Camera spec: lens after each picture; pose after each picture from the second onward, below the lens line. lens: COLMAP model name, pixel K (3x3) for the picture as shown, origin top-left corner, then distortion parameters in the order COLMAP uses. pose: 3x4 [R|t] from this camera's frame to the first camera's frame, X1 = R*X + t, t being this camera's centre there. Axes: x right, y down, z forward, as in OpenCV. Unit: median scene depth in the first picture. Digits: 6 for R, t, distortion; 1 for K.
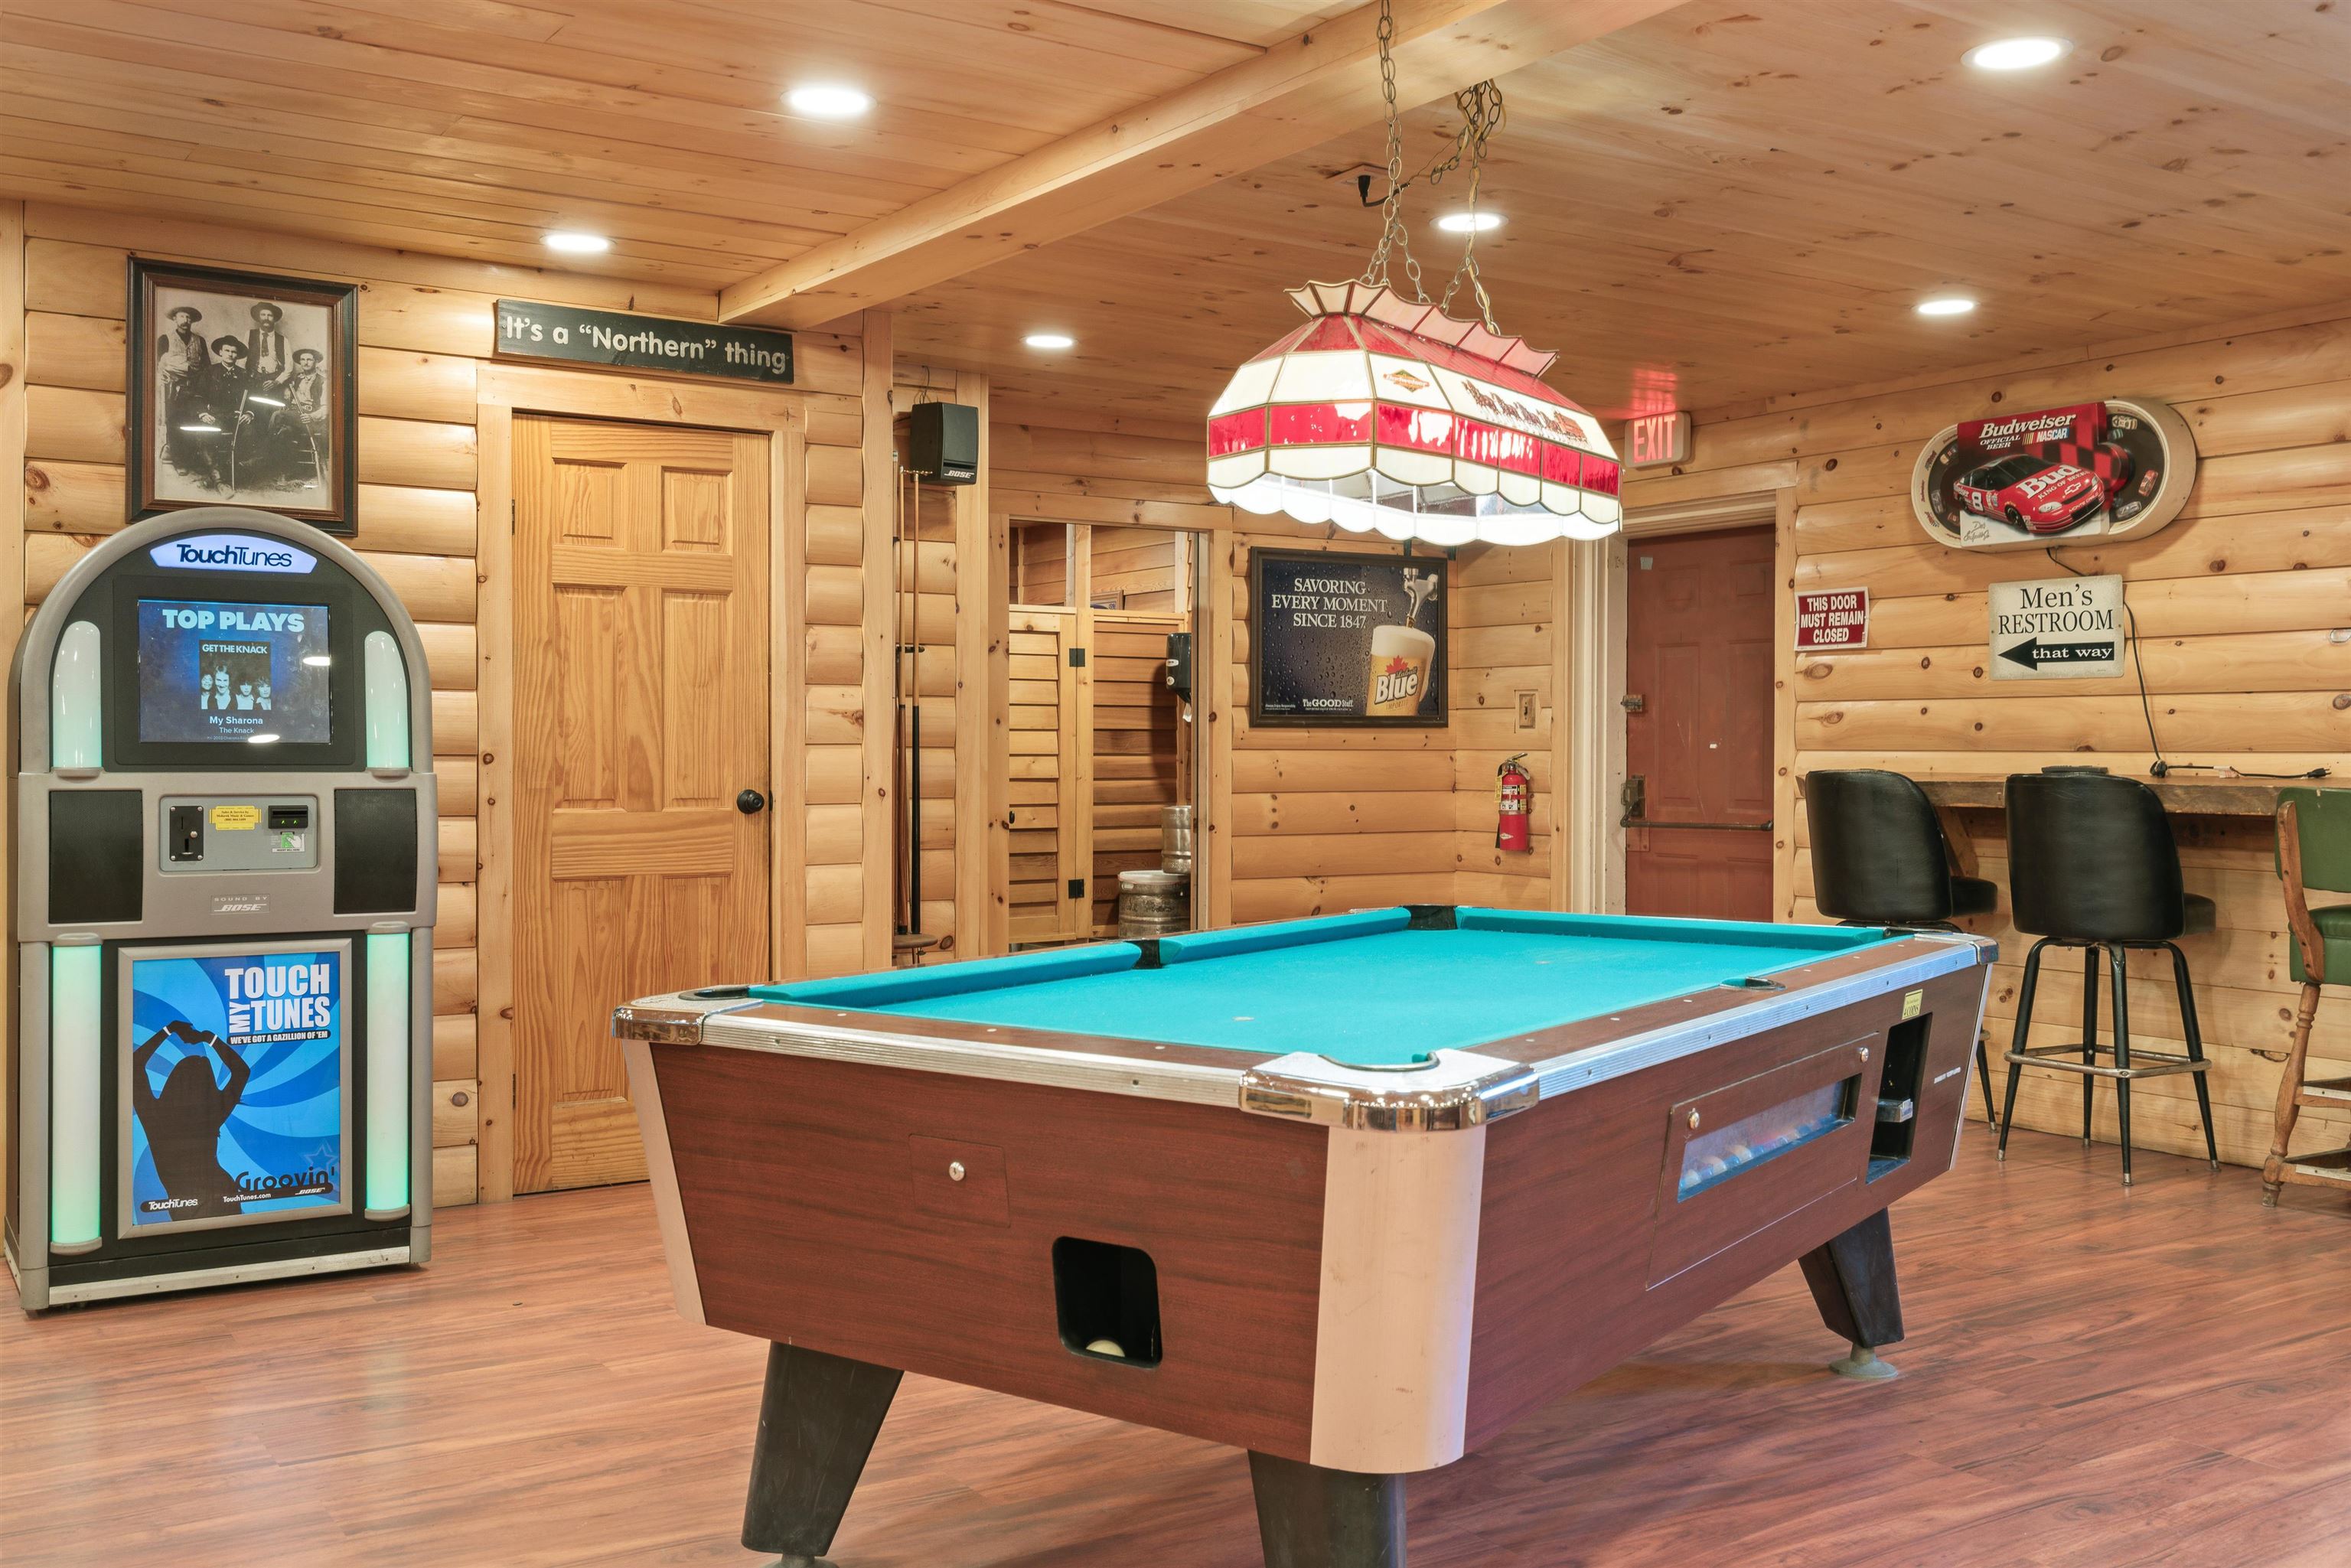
lens RADIAL K [[2130.0, 0, 1163.8], [0, 2130.0, 755.3], [0, 0, 1]] dist [0.004215, 0.017747]
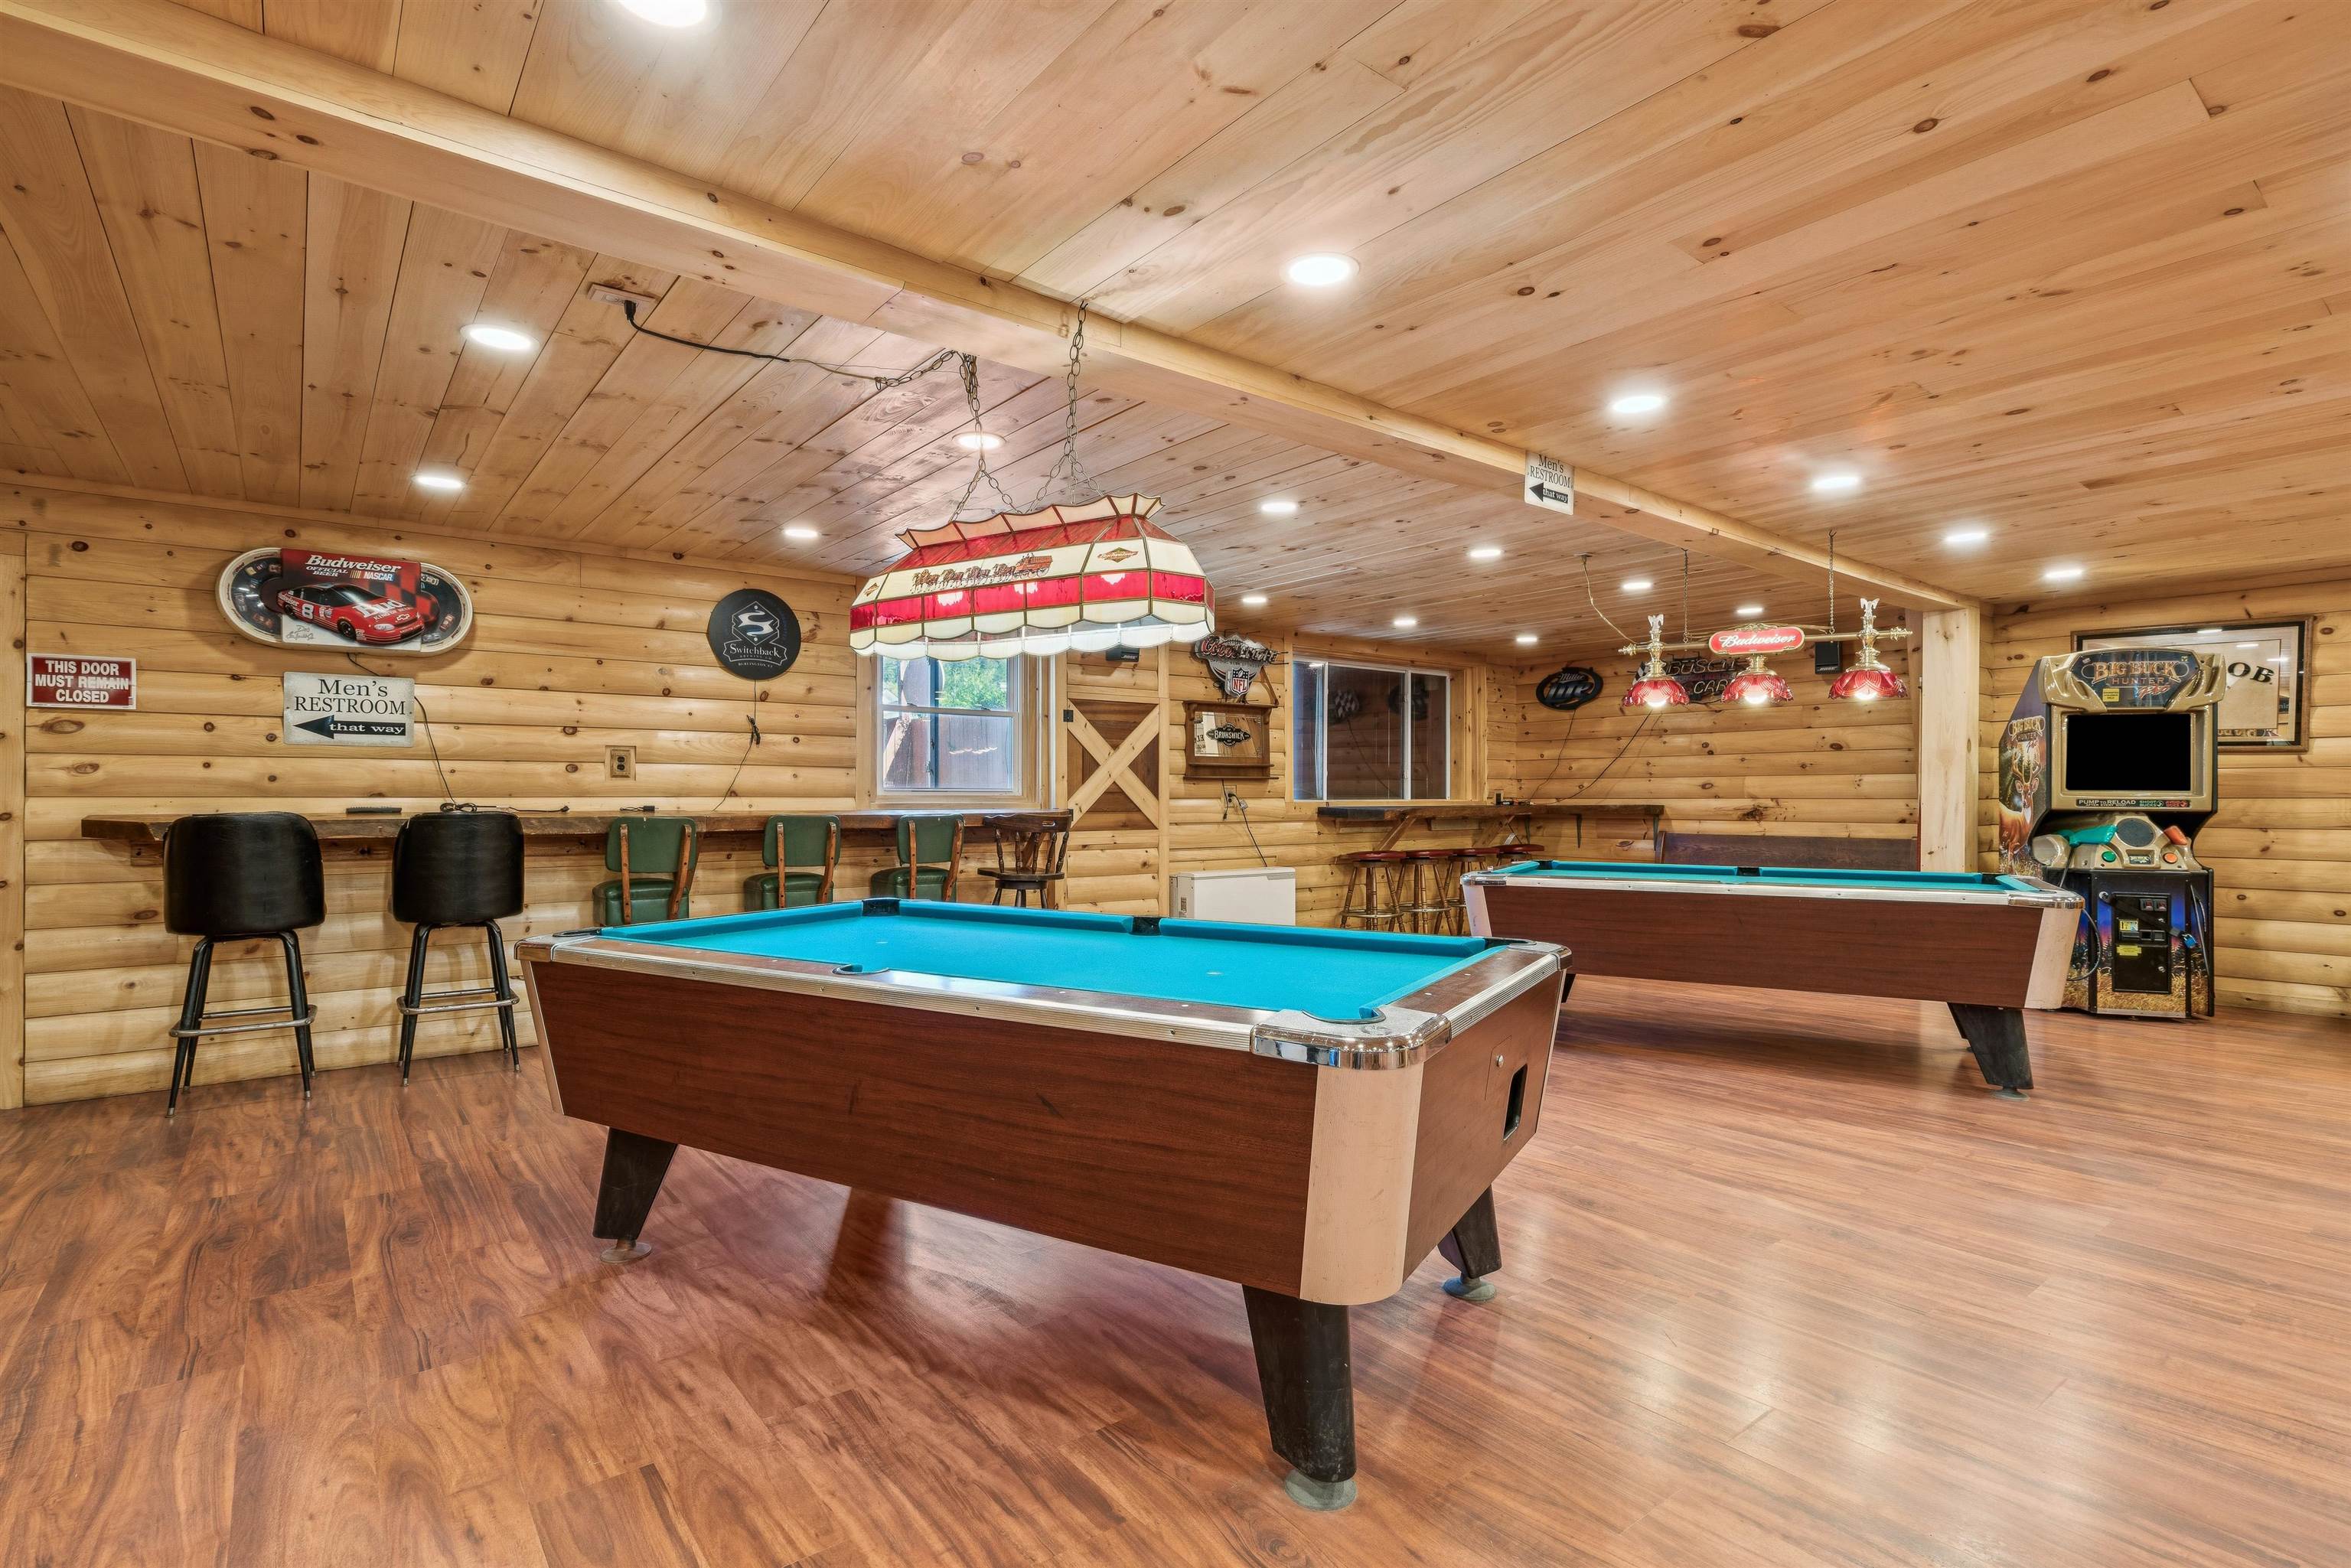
lens RADIAL K [[1114.7, 0, 1175.5], [0, 1114.7, 784.0], [0, 0, 1]] dist [-0.001061, 0.000387]
pose [[-0.075177, 0.006749, 0.997147, -0.393625], [0.003253, 0.999973, -0.006523, -0.004294], [-0.997165, 0.002753, -0.075197, 0.557729]]
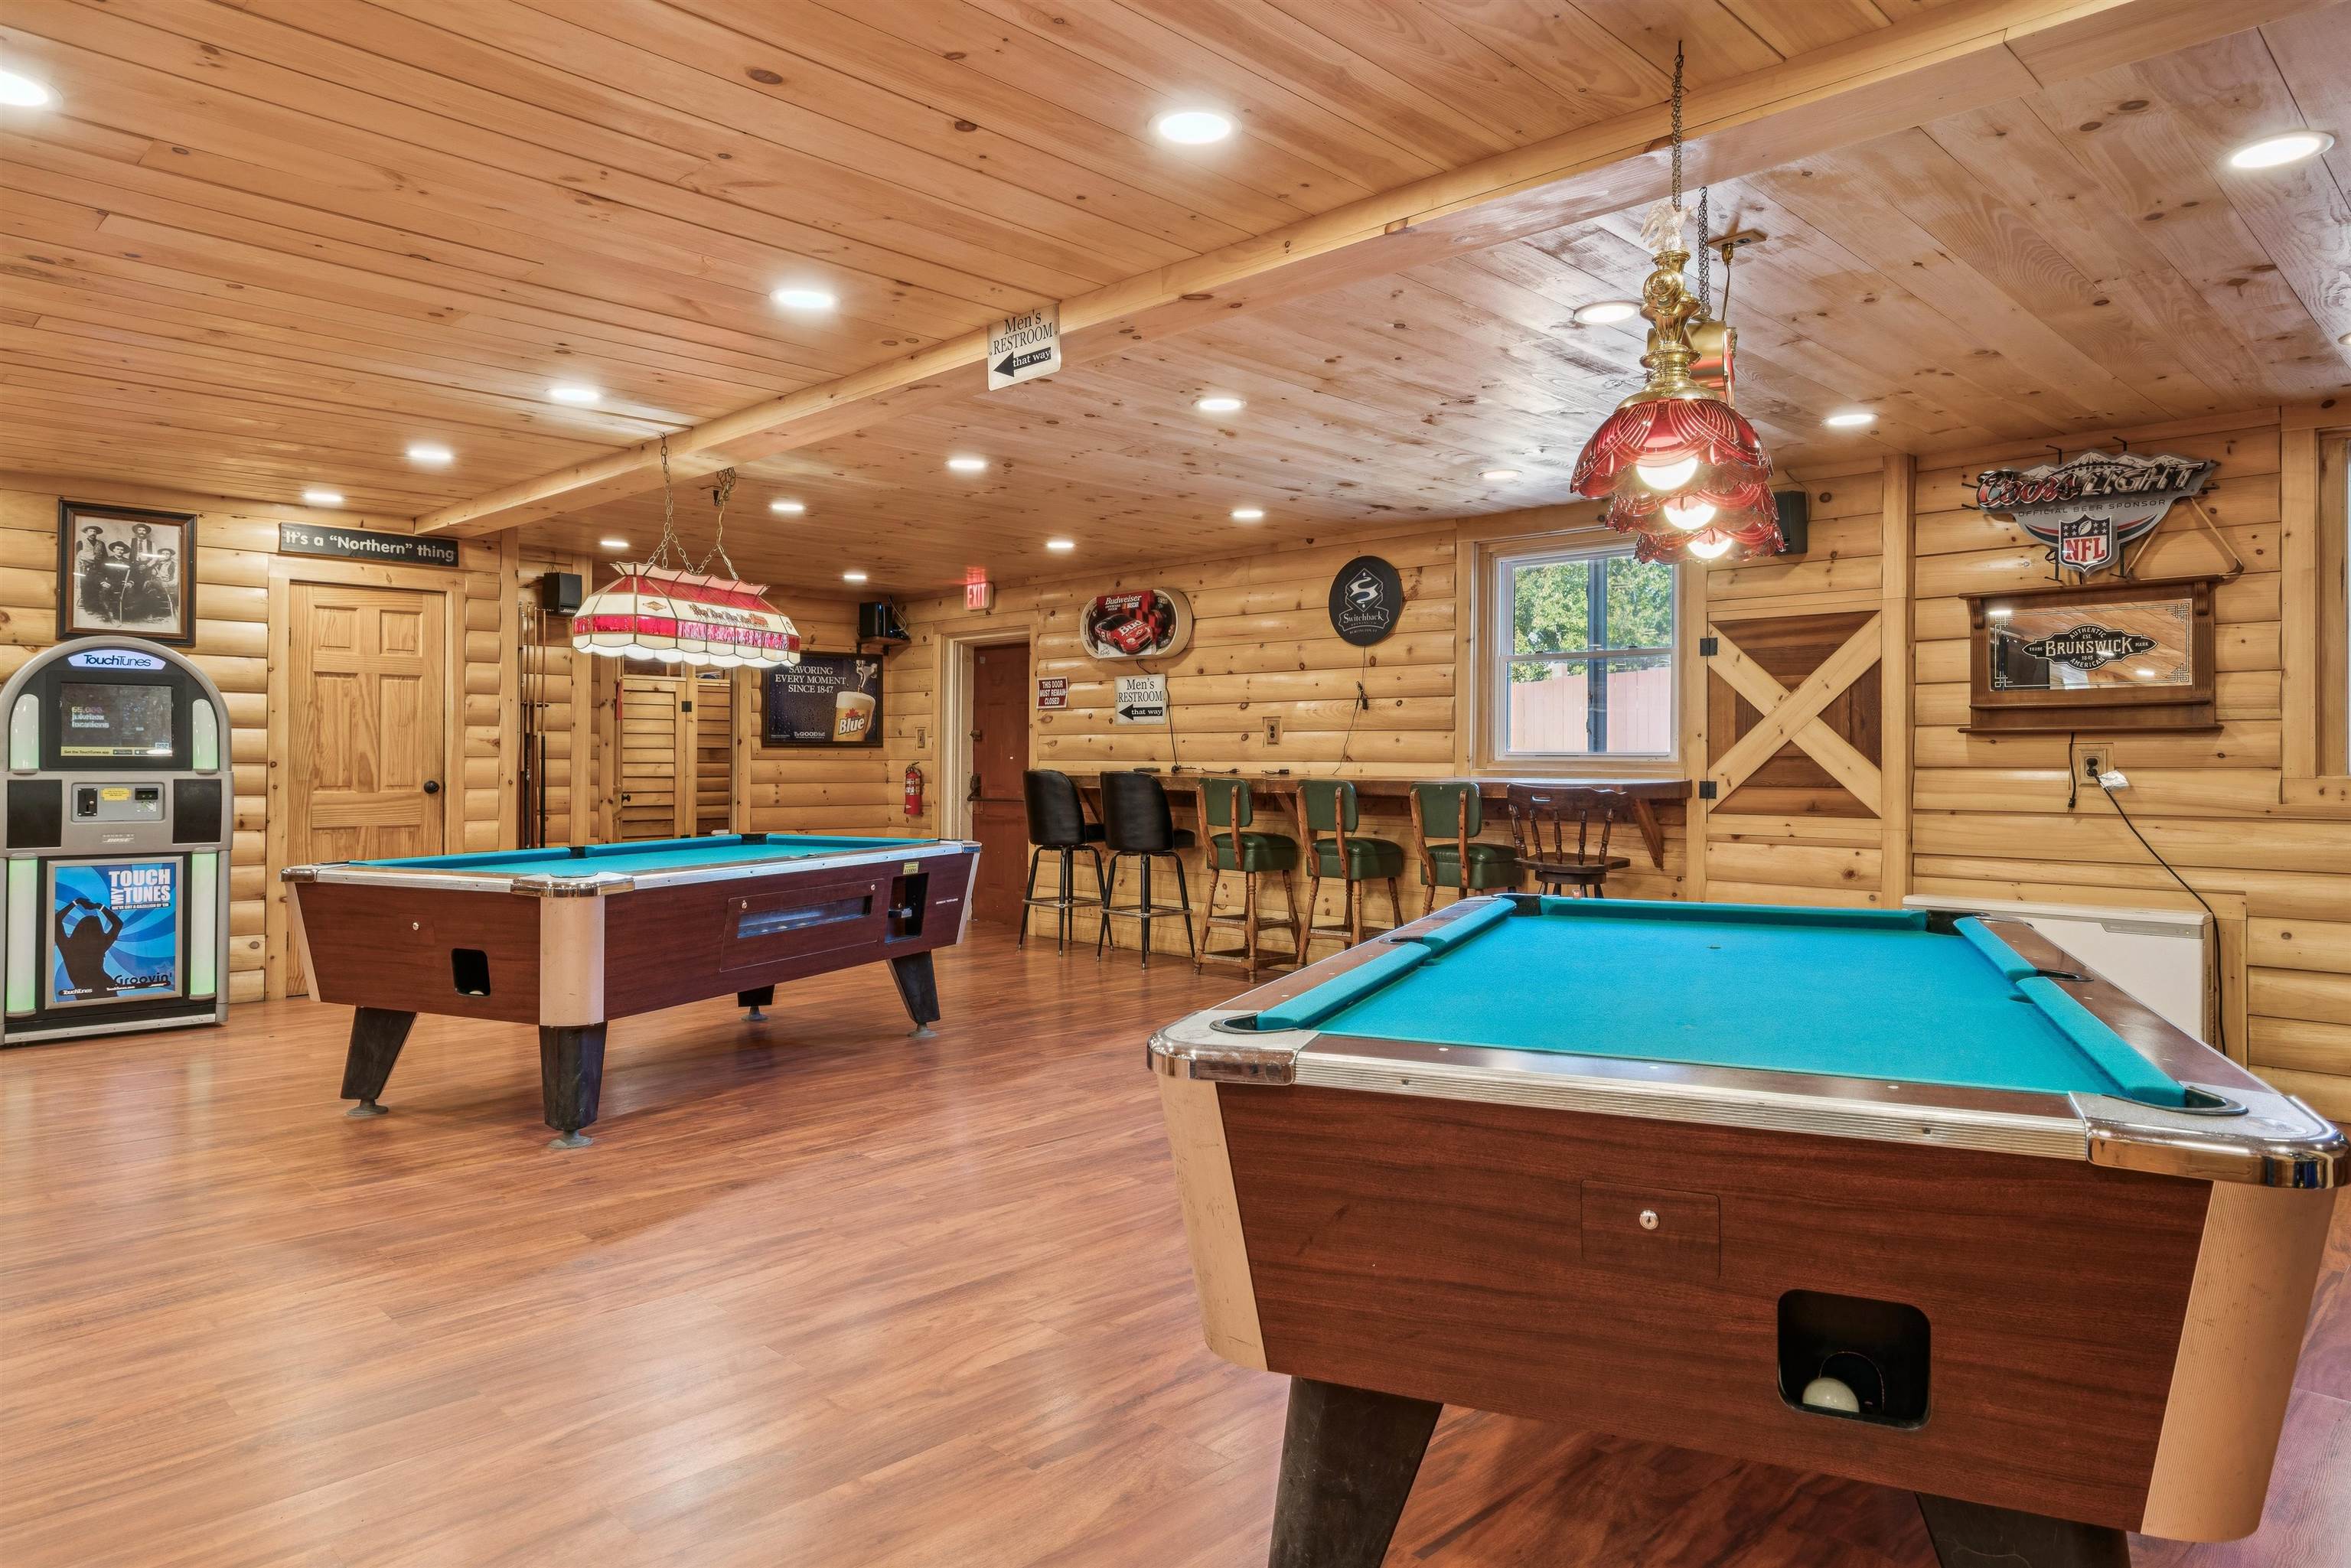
lens RADIAL K [[1430.7, 0, 1162.3], [0, 1430.7, 741.4], [0, 0, 1]] dist [0.004334, 0.002867]
pose [[0.980992, 0.002570, 0.194033, 0.191449], [0.000468, 0.999878, -0.015609, 0.001140], [-0.194050, 0.015403, 0.980871, -0.365574]]
